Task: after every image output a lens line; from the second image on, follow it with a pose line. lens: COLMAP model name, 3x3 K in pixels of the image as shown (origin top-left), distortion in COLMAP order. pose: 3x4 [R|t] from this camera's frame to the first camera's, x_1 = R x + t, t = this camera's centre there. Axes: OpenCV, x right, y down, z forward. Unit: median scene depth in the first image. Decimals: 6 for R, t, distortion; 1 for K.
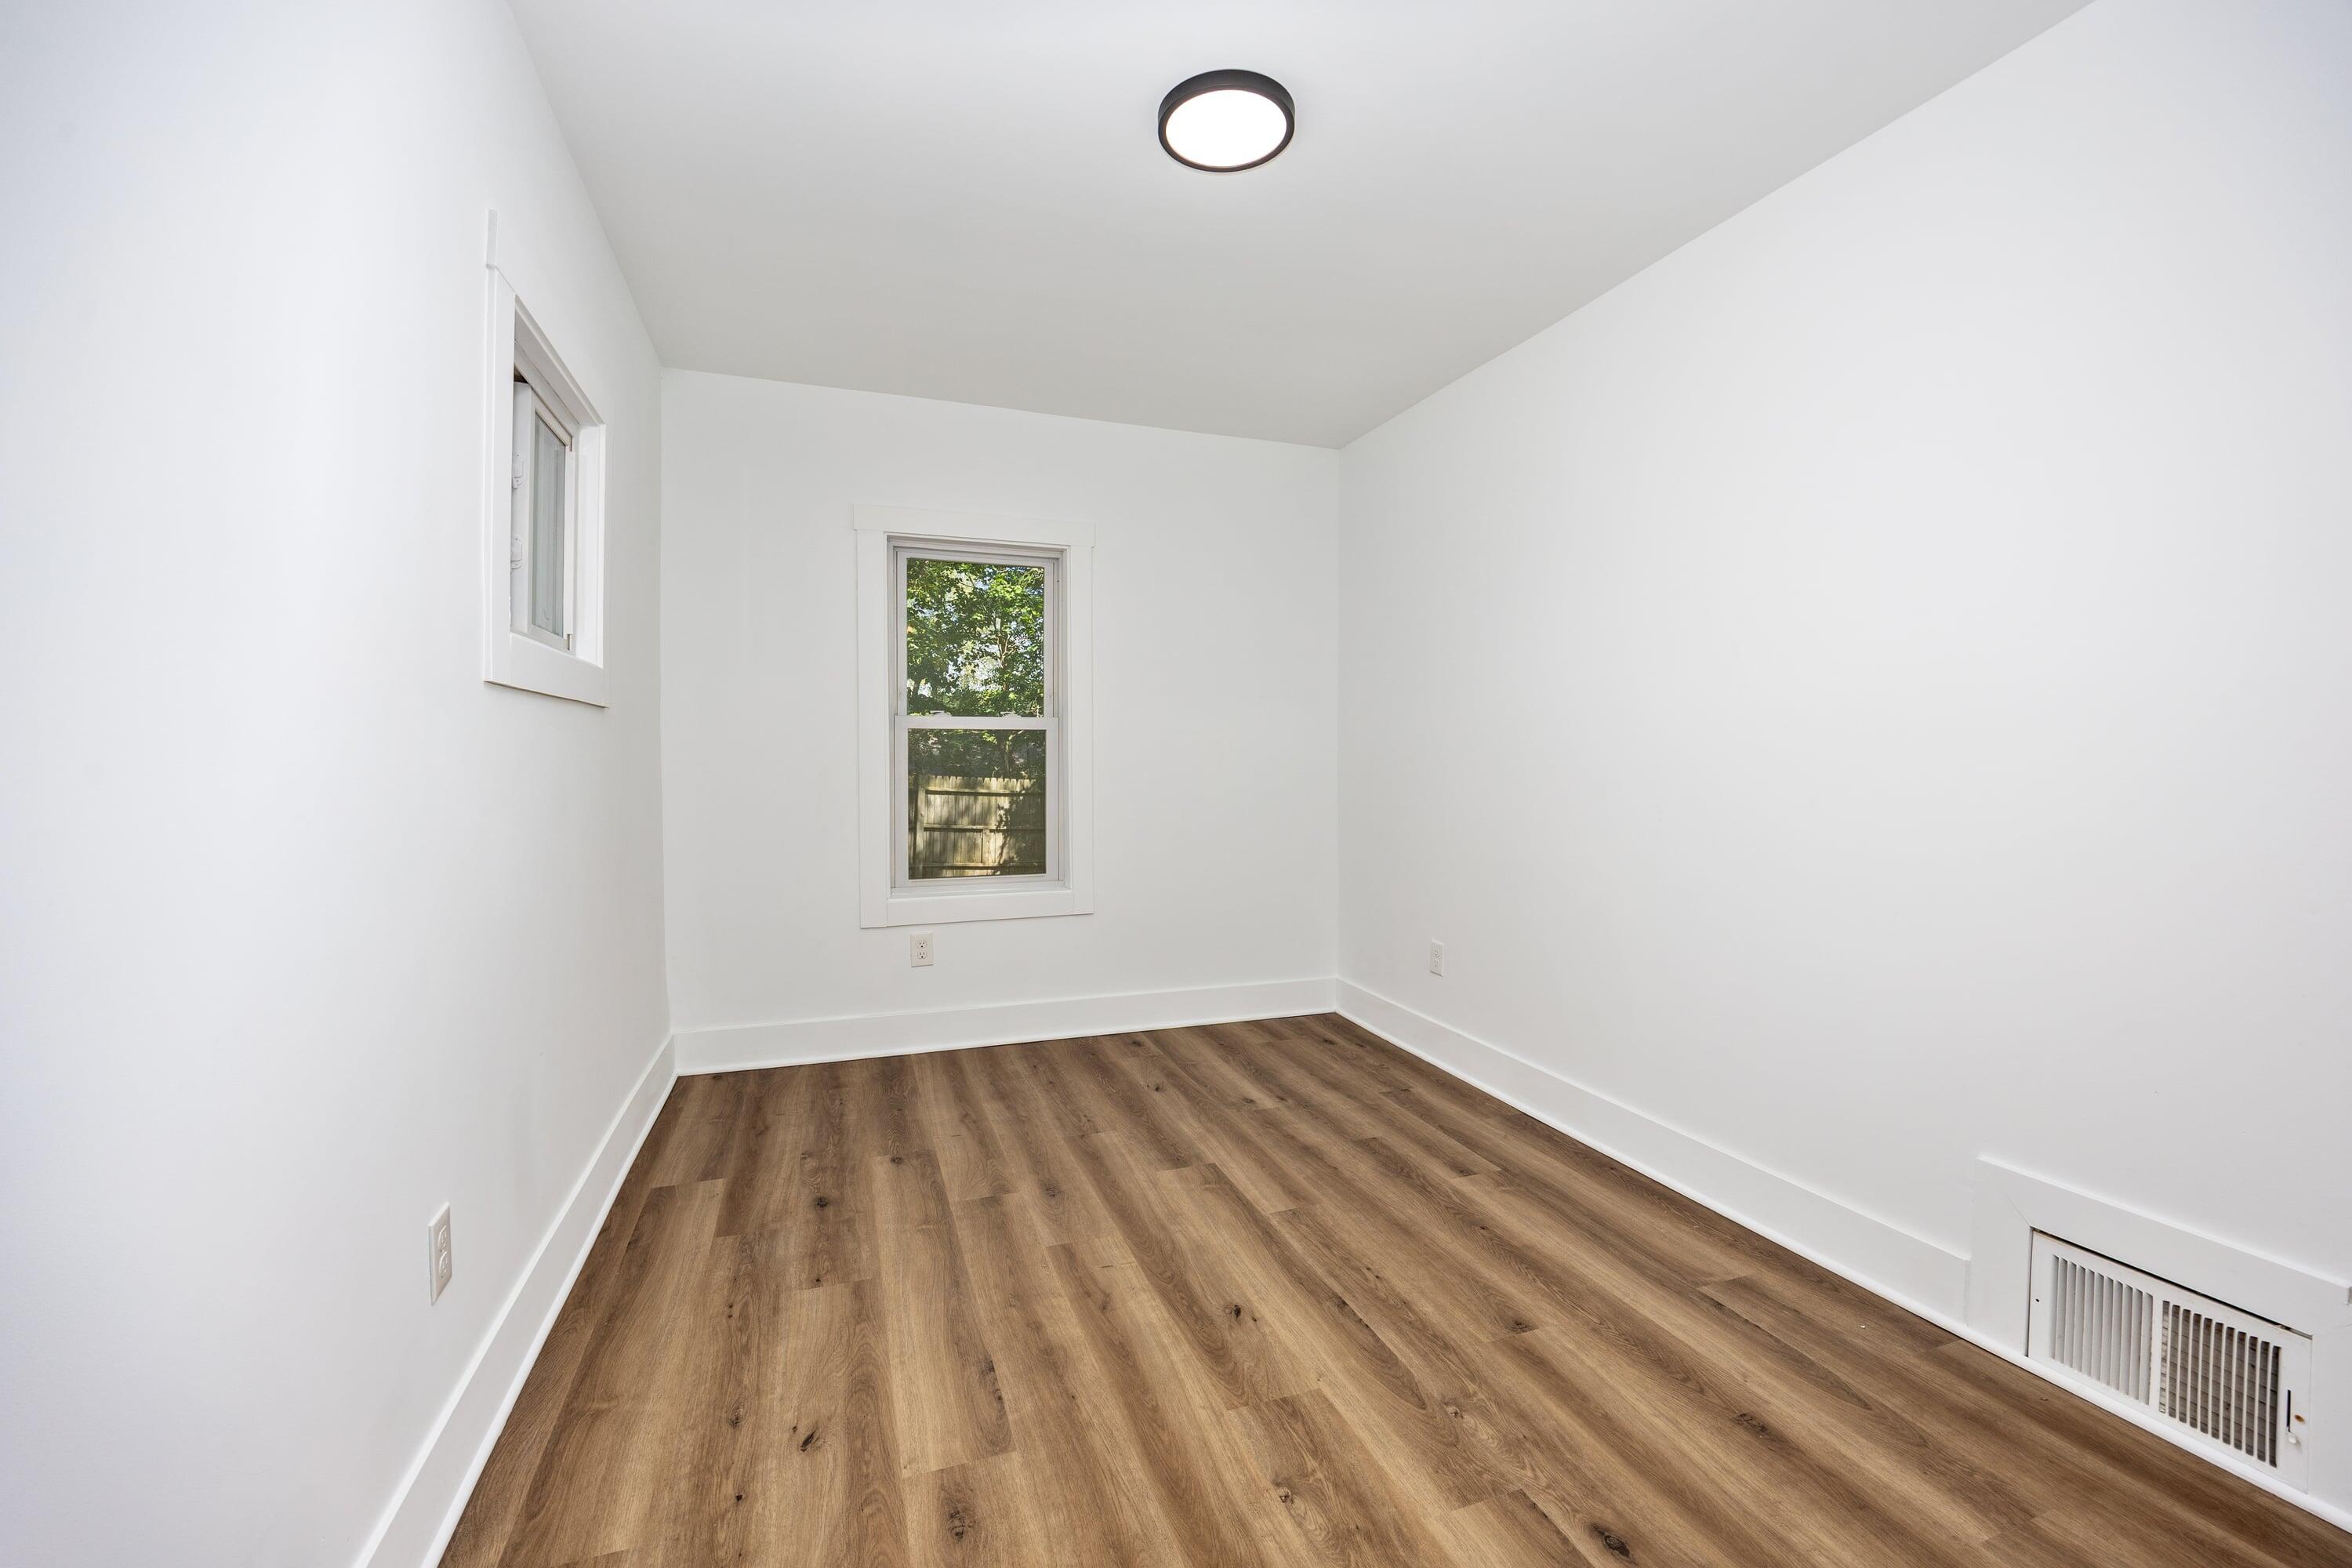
lens RADIAL K [[950.8, 0, 1176.0], [0, 950.8, 784.0], [0, 0, 1]] dist [-0.000260, 0.000005]
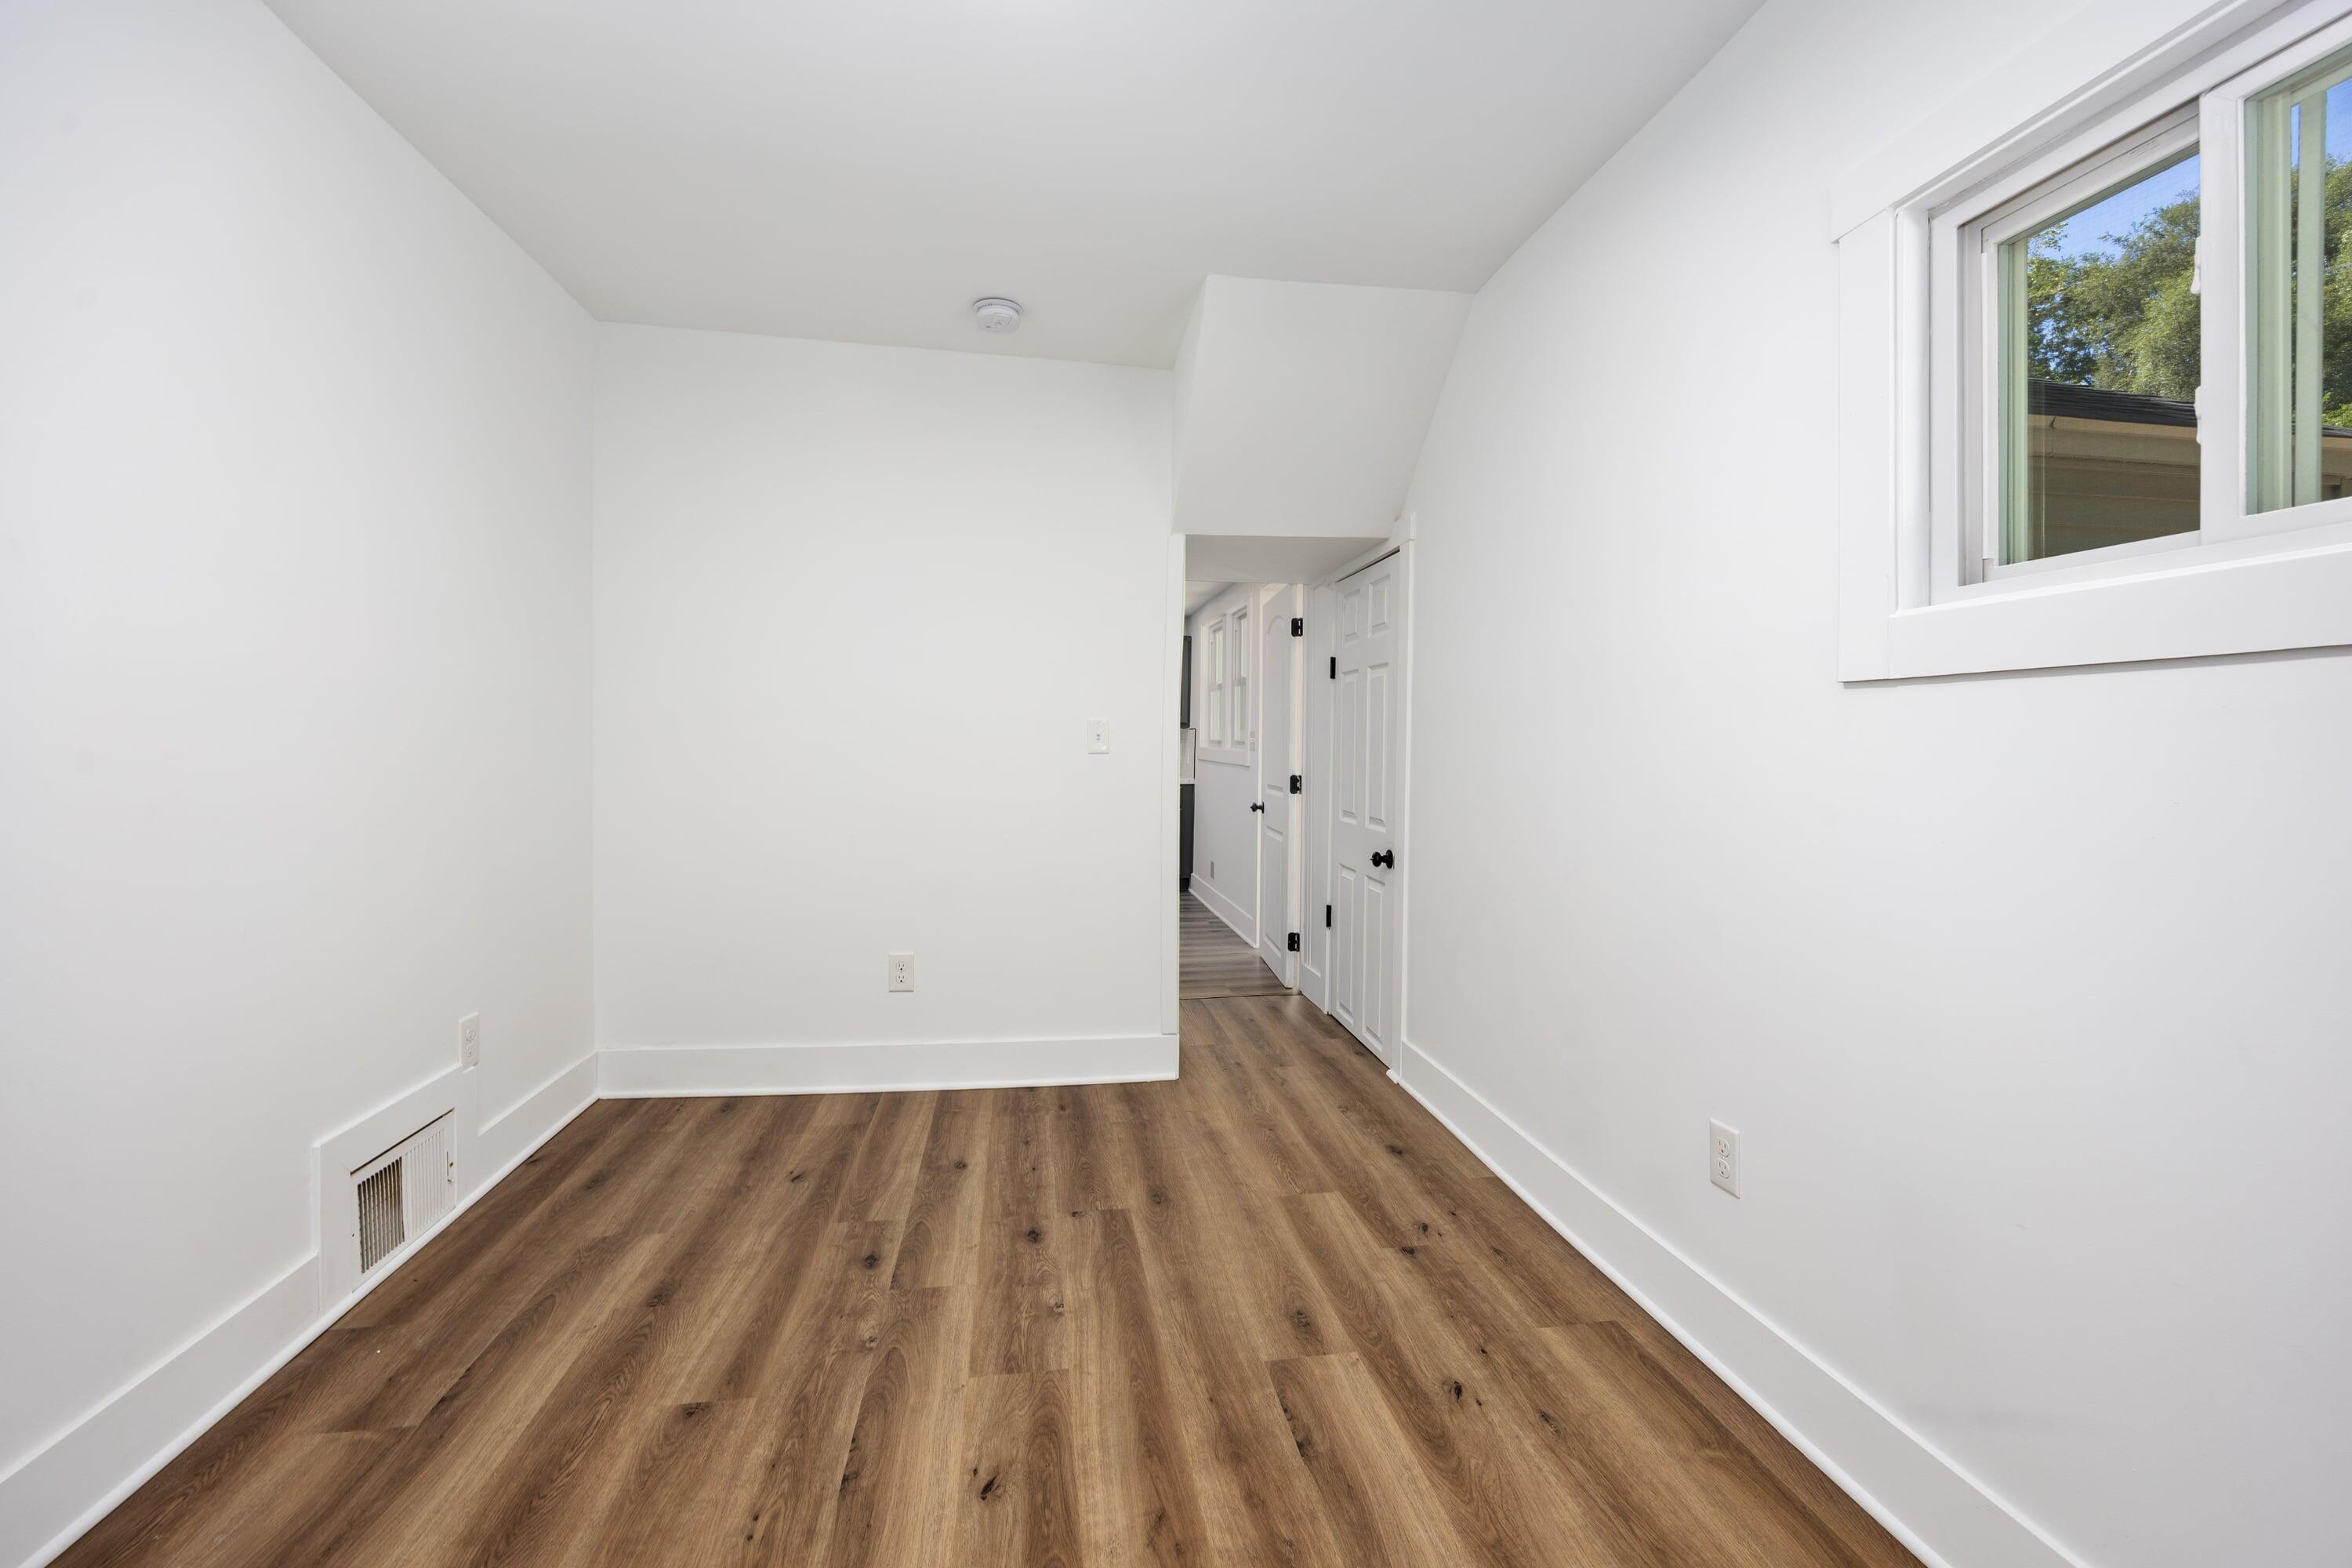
lens RADIAL K [[945.7, 0, 1165.1], [0, 945.7, 807.6], [0, 0, 1]] dist [-0.000905, 0.000129]
pose [[-0.978961, -0.019213, 0.203139, -0.250526], [0.000032, 0.995542, 0.094317, -0.063104], [-0.204046, 0.092339, -0.974597, 1.924145]]
